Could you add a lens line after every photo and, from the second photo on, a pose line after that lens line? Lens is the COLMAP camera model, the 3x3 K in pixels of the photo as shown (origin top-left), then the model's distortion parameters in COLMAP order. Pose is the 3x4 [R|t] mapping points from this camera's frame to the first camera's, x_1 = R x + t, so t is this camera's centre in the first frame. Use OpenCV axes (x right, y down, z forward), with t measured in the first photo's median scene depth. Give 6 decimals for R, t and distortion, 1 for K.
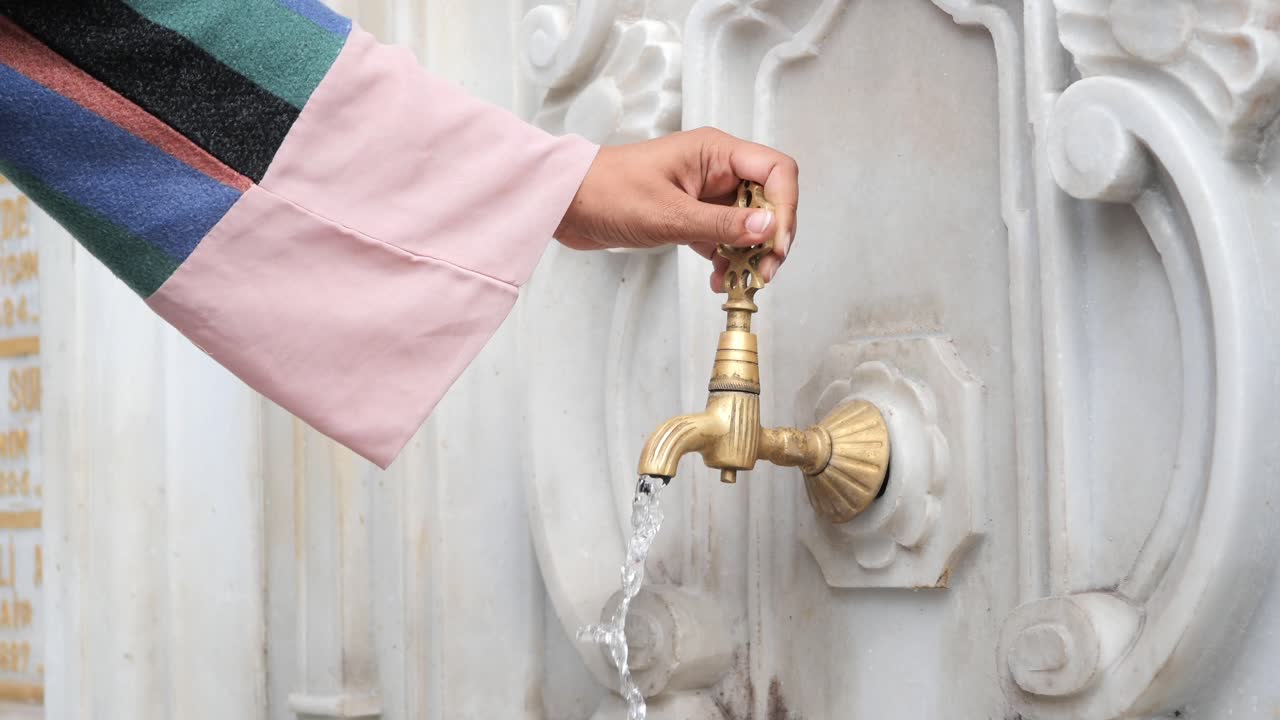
lens RADIAL K [[3270.4, 0, 640.0], [0, 3270.4, 360.0], [0, 0, 1]] dist [0.071047, 0.257246]
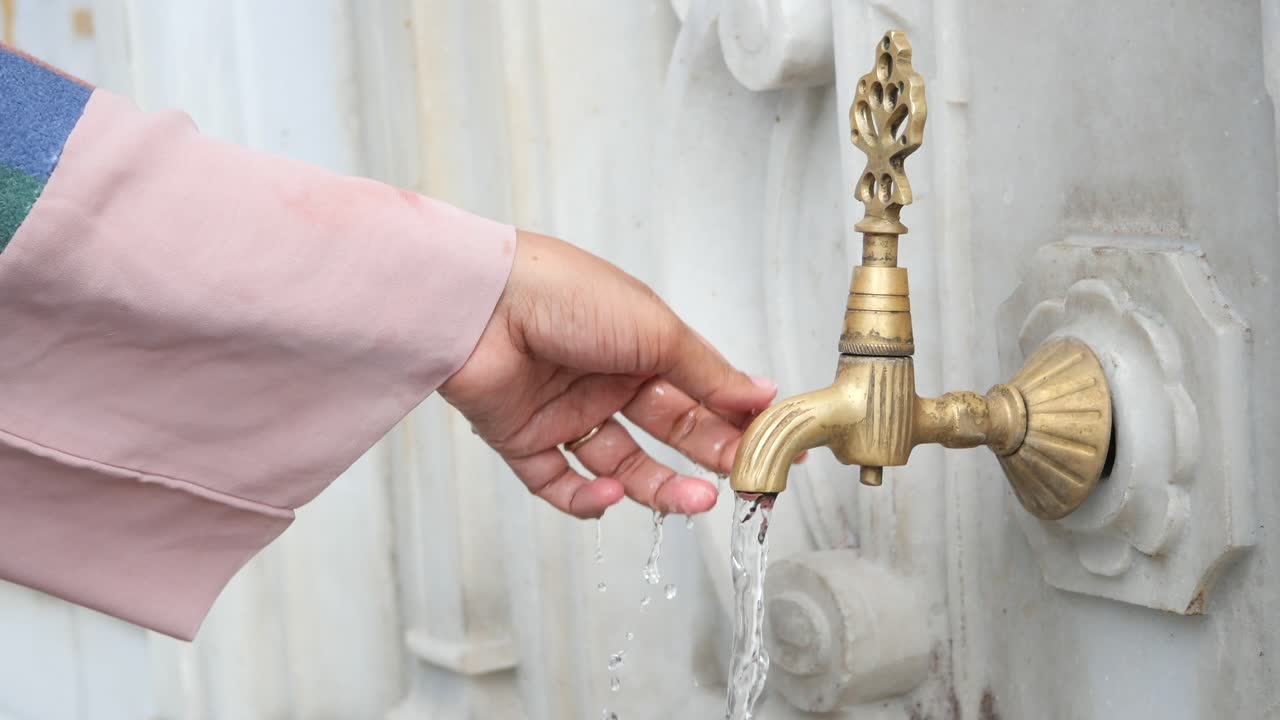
lens RADIAL K [[3270.4, 0, 640.0], [0, 3270.4, 360.0], [0, 0, 1]] dist [0.071047, 0.257246]
pose [[0.985666, -0.025237, -0.166809, 0.093540], [0.053365, 0.984620, 0.166363, -0.104633], [0.160045, -0.172880, 0.971853, 0.319302]]
